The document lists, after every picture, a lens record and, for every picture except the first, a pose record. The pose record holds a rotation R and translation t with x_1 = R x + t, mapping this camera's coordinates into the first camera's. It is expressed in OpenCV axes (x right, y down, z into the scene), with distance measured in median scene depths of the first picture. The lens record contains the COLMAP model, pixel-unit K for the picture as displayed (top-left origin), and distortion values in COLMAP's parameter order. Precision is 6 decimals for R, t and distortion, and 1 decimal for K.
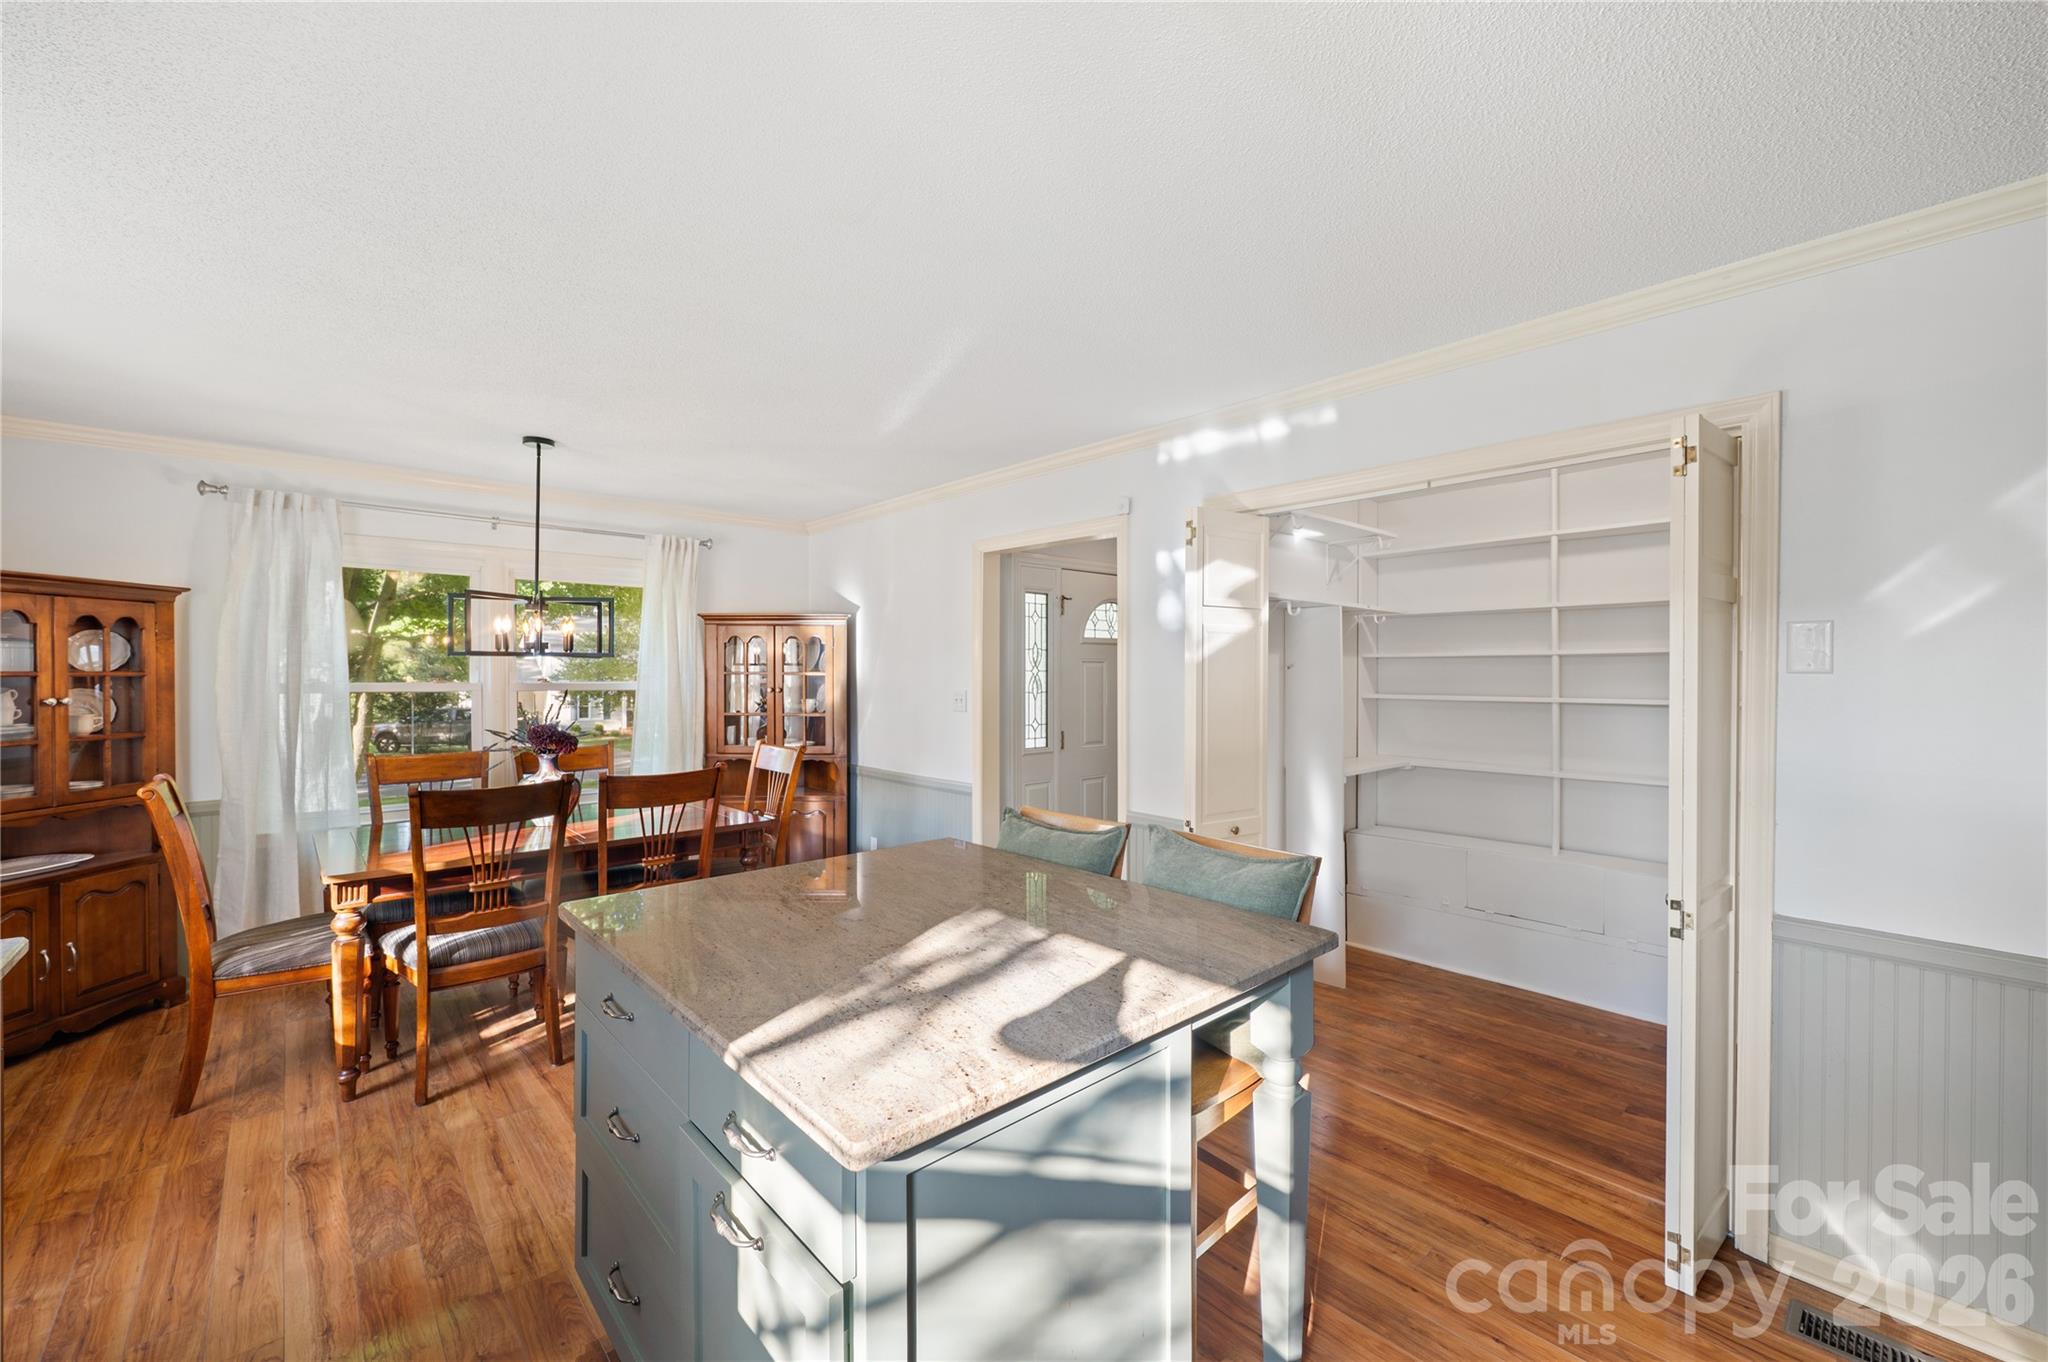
lens RADIAL K [[830.0, 0, 1039.1], [0, 830.0, 686.6], [0, 0, 1]] dist [0.000387, -0.000105]
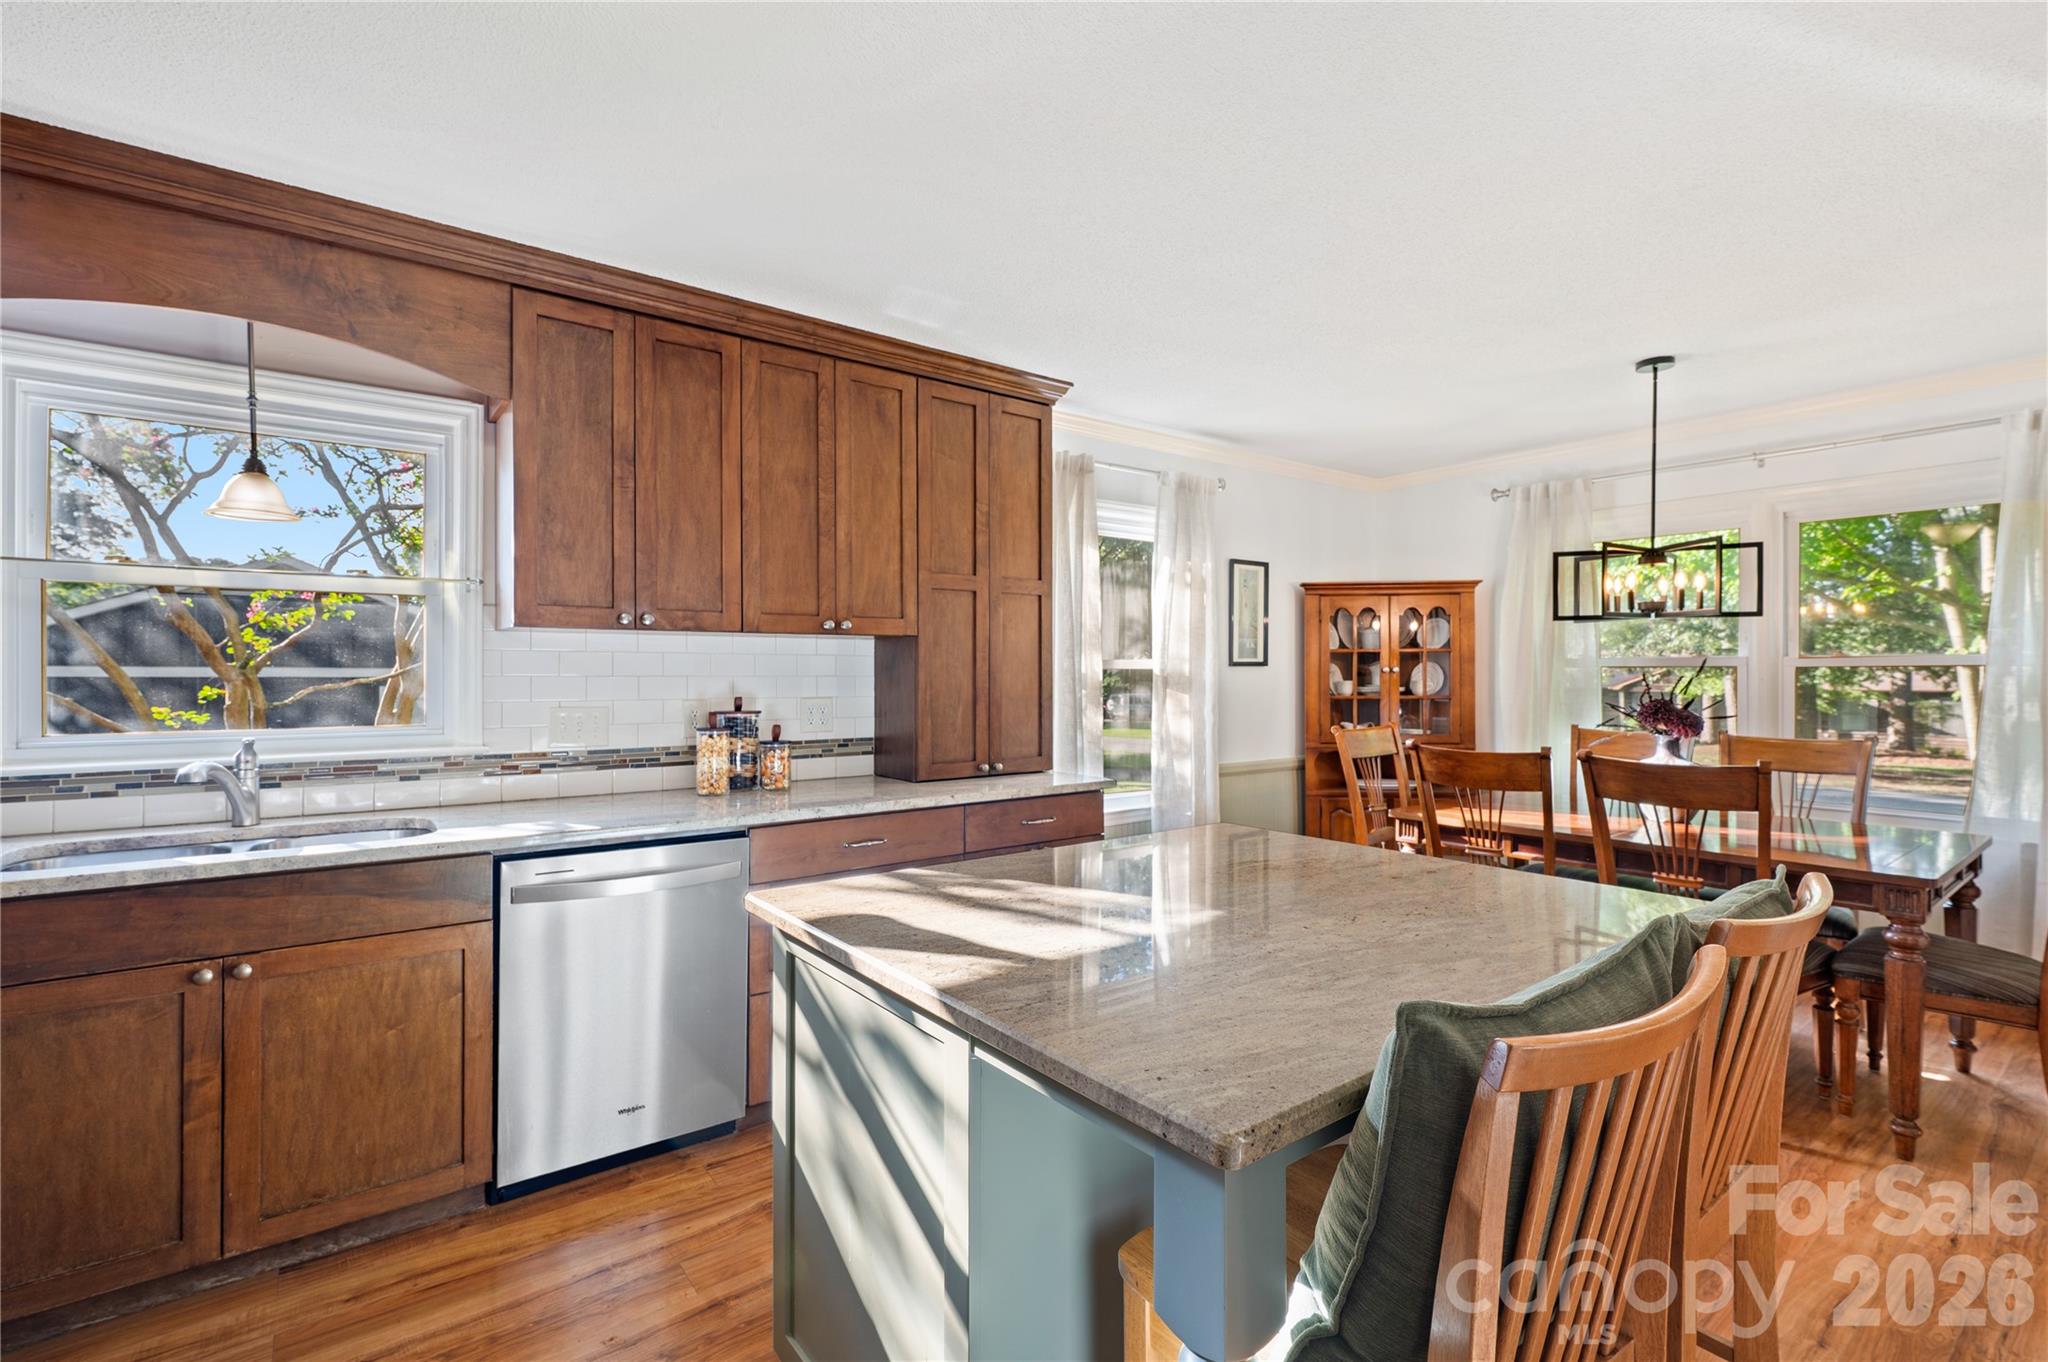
lens RADIAL K [[956.6, 0, 1034.5], [0, 956.6, 678.9], [0, 0, 1]] dist [0.005861, 0.000862]
pose [[-0.096875, 0.001297, -0.995296, 0.464165], [-0.014909, 0.999885, 0.002754, 0.034645], [0.995185, 0.015105, -0.096844, 0.510635]]
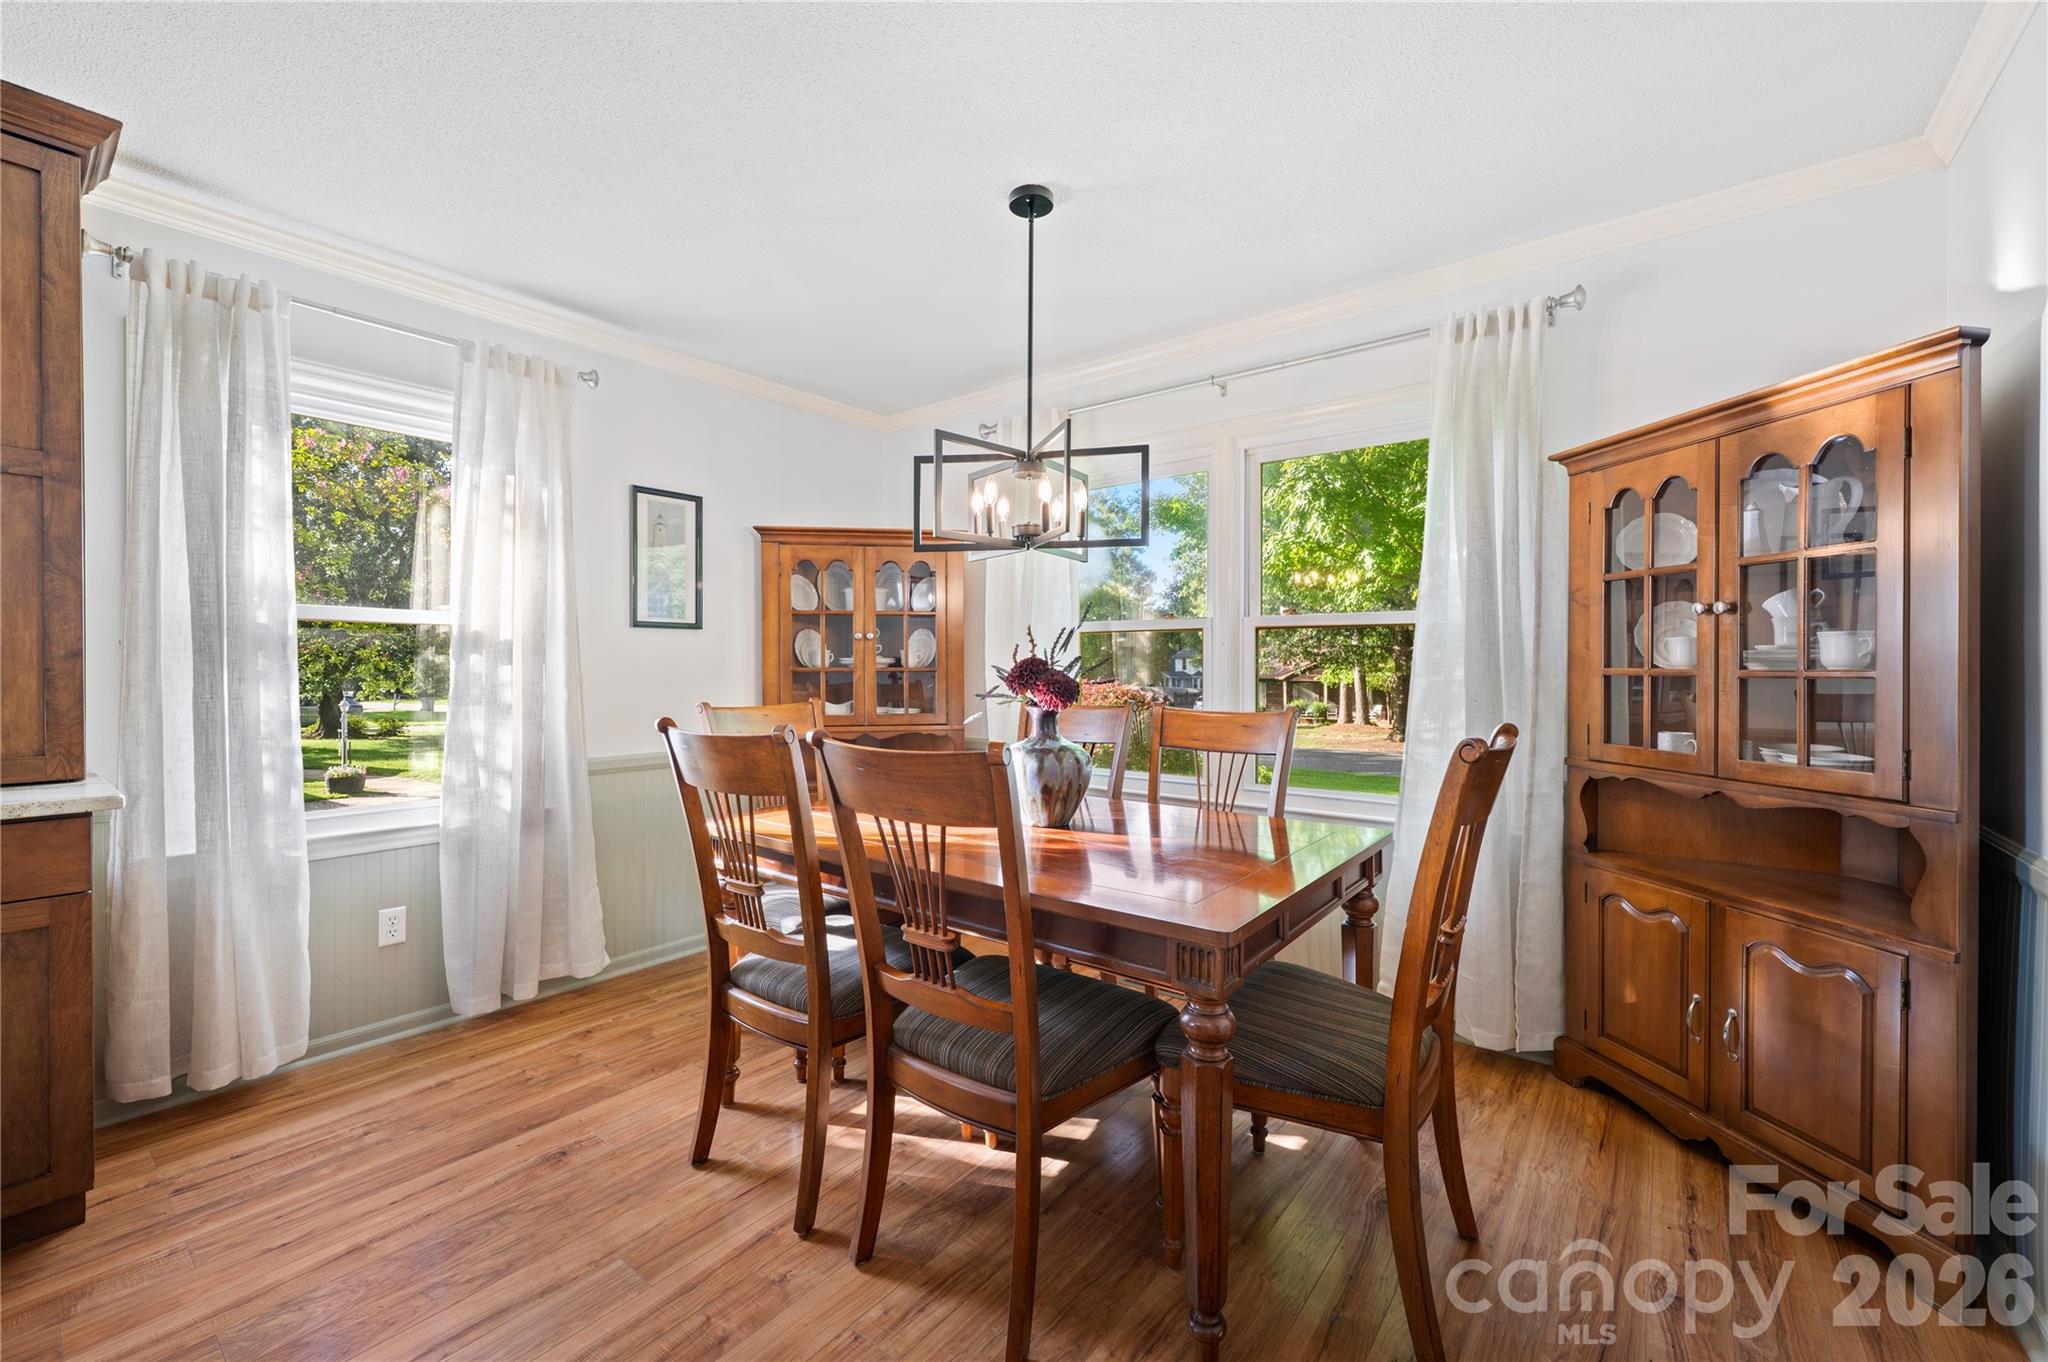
lens RADIAL K [[830.0, 0, 1063.7], [0, 830.0, 675.8], [0, 0, 1]] dist [0.000387, -0.000105]
pose [[0.163495, 0.005657, -0.986528, 0.016816], [-0.013617, 0.999901, 0.003477, 0.061327], [0.986450, 0.012865, 0.163556, 1.002384]]
